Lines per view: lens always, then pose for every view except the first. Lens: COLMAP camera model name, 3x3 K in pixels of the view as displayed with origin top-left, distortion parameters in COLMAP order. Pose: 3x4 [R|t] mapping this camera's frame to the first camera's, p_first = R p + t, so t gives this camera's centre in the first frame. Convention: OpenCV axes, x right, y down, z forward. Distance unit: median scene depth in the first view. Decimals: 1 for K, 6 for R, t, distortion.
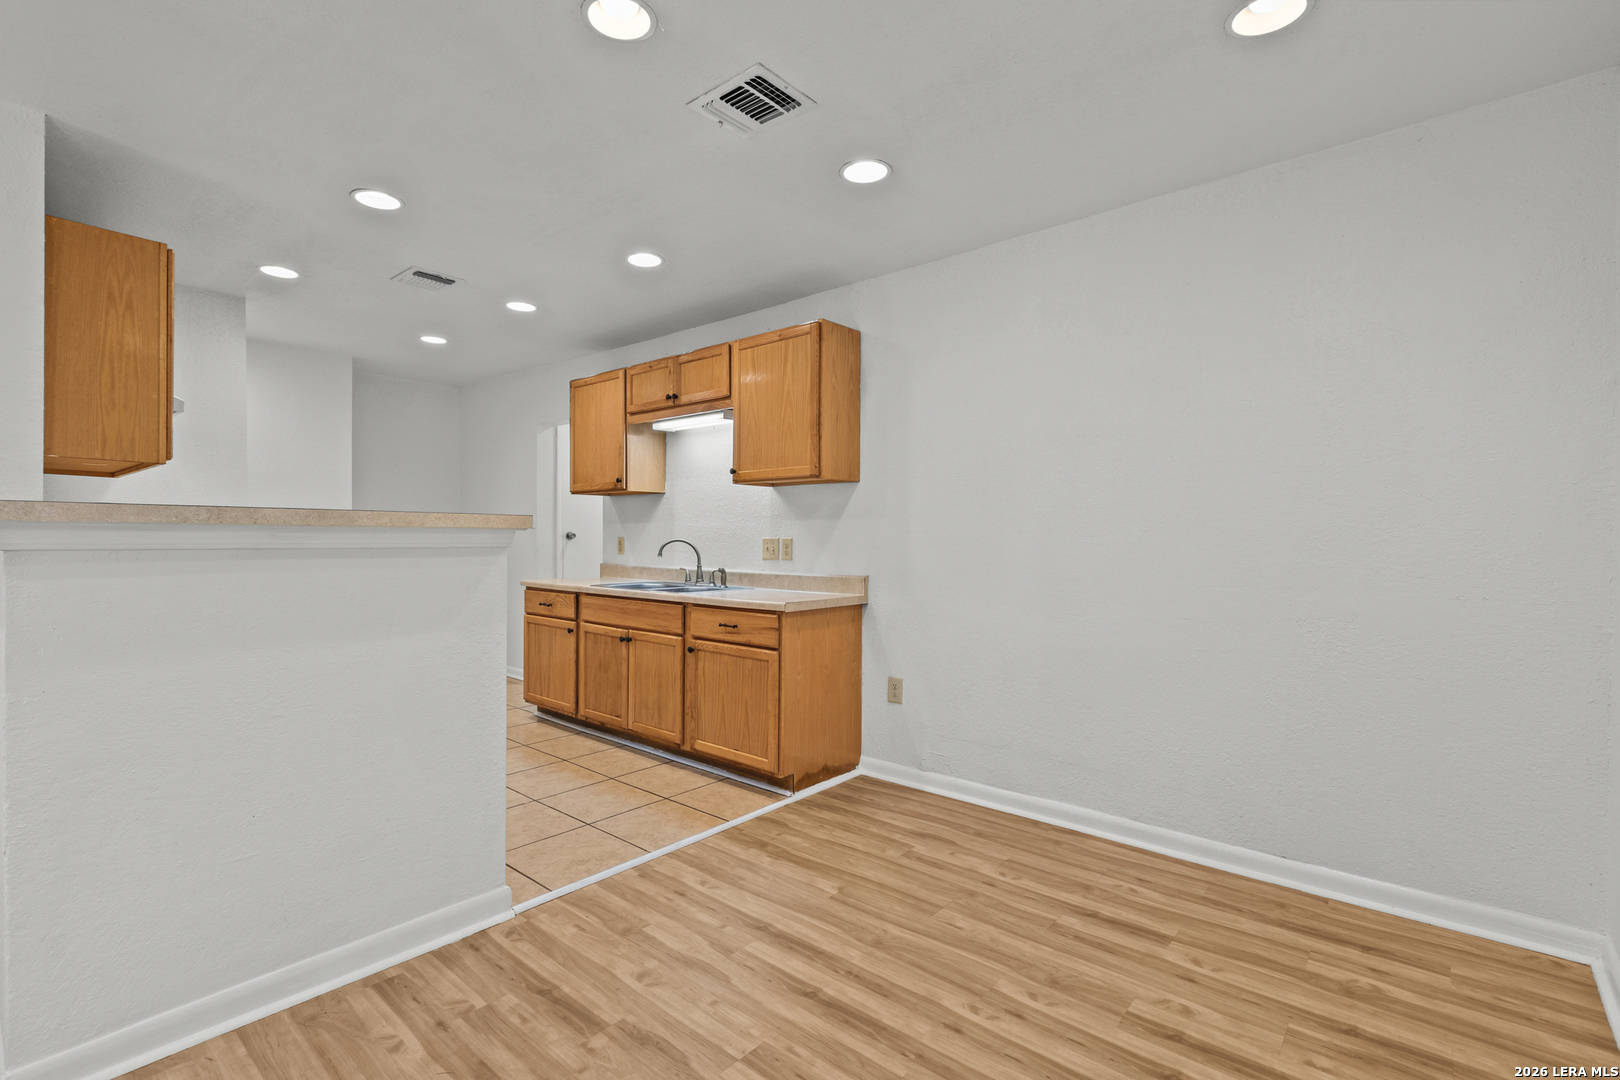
lens RADIAL K [[740.1, 0, 781.1], [0, 740.1, 544.7], [0, 0, 1]] dist [0.000637, -0.000306]
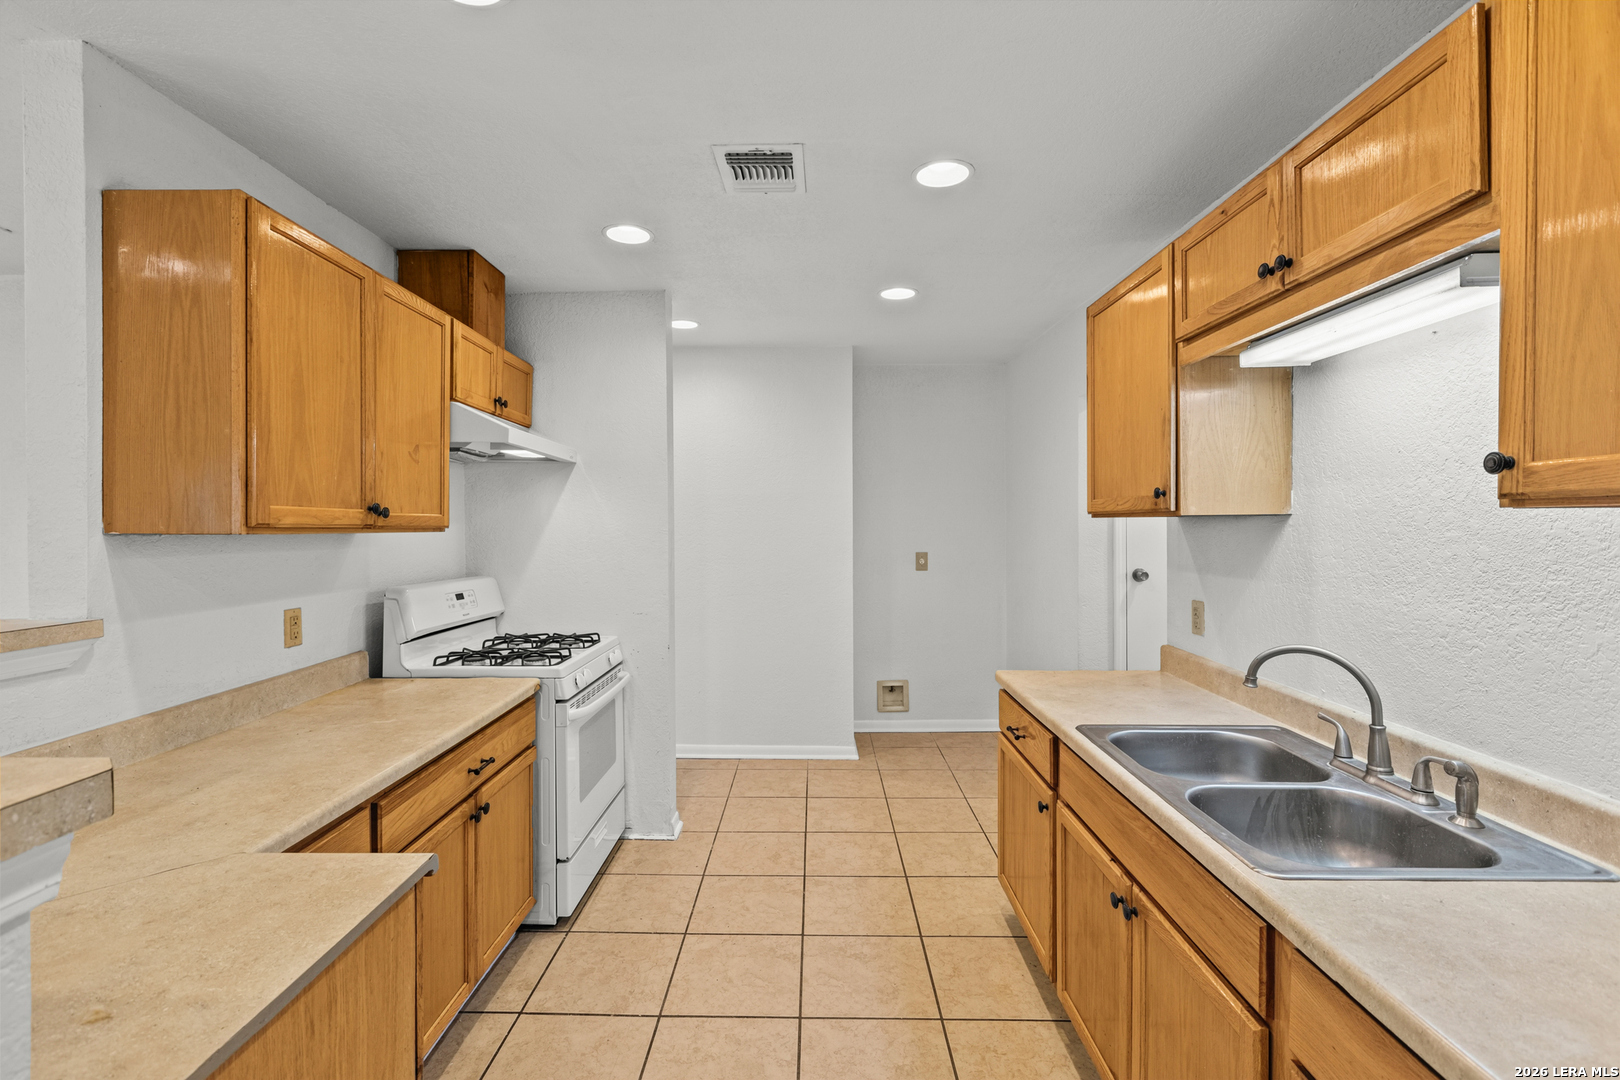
lens RADIAL K [[716.6, 0, 800.7], [0, 716.6, 530.6], [0, 0, 1]] dist [0.001578, -0.001551]
pose [[0.647423, 0.000468, -0.762130, -0.036046], [-0.000683, 1.000000, 0.000034, -0.086556], [0.762130, 0.000498, 0.647424, 0.742718]]
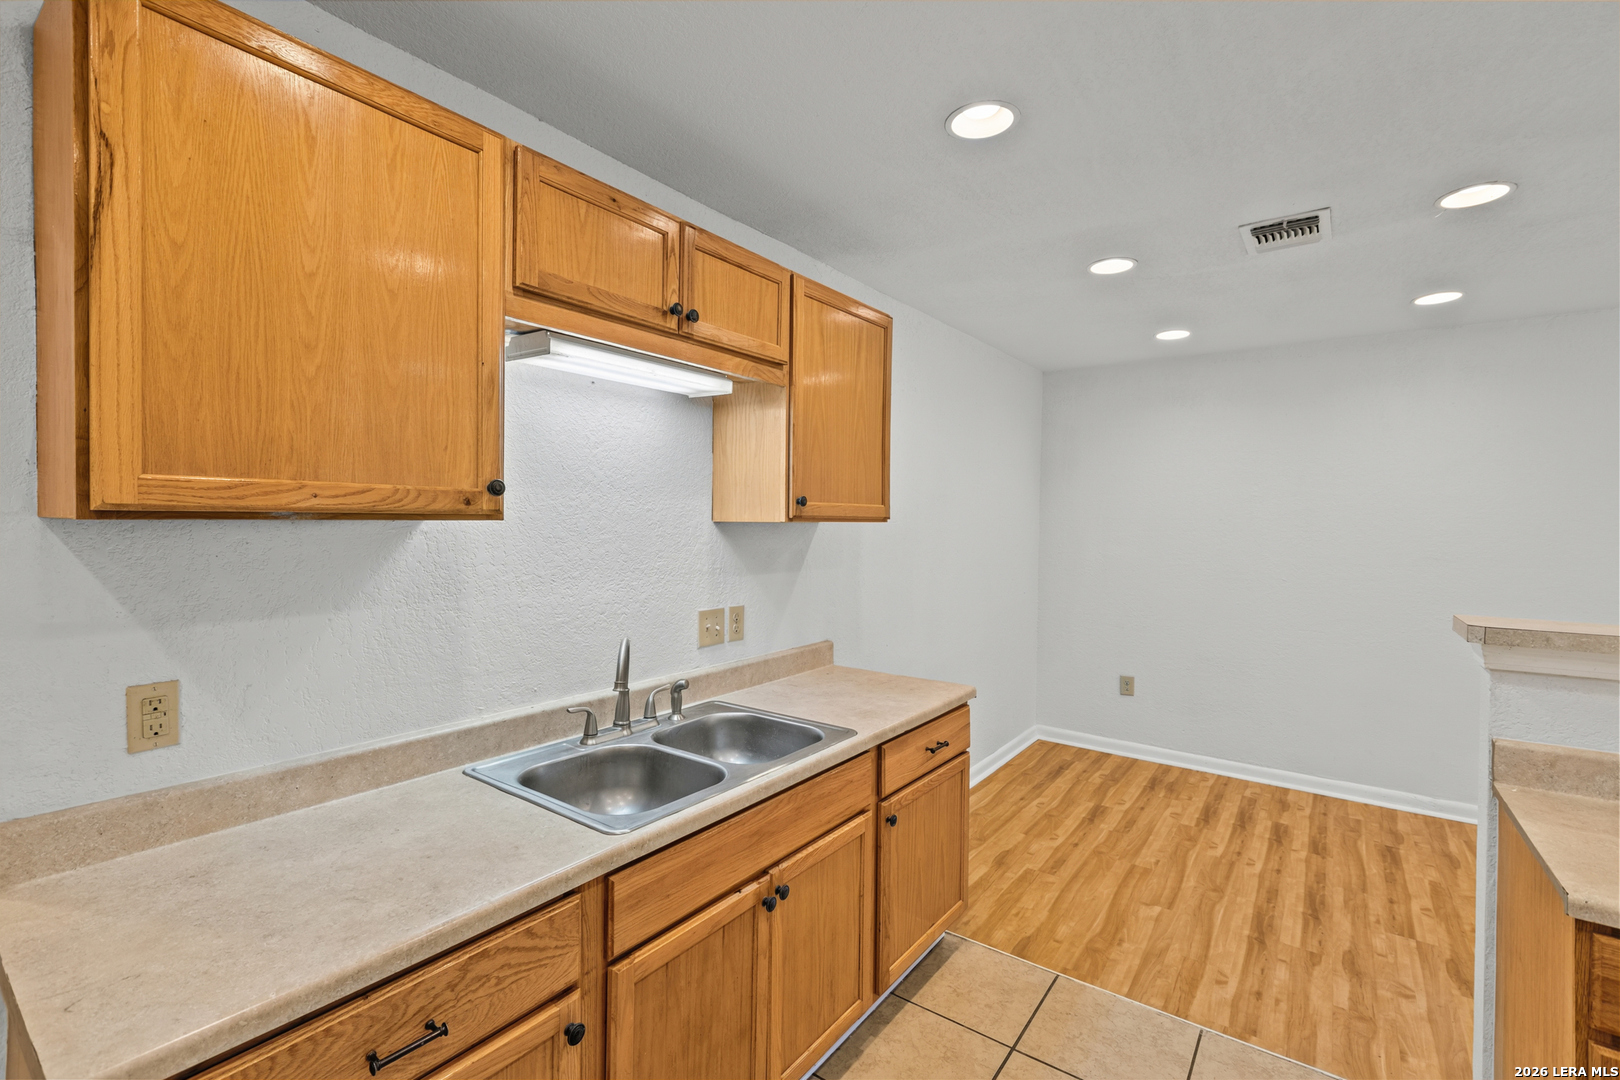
lens RADIAL K [[716.6, 0, 800.7], [0, 716.6, 530.6], [0, 0, 1]] dist [0.001578, -0.001551]
pose [[-0.085283, -0.019764, 0.996161, -0.724148], [-0.000137, 0.999803, 0.019825, -0.101677], [-0.996357, 0.001554, -0.085269, 1.219291]]
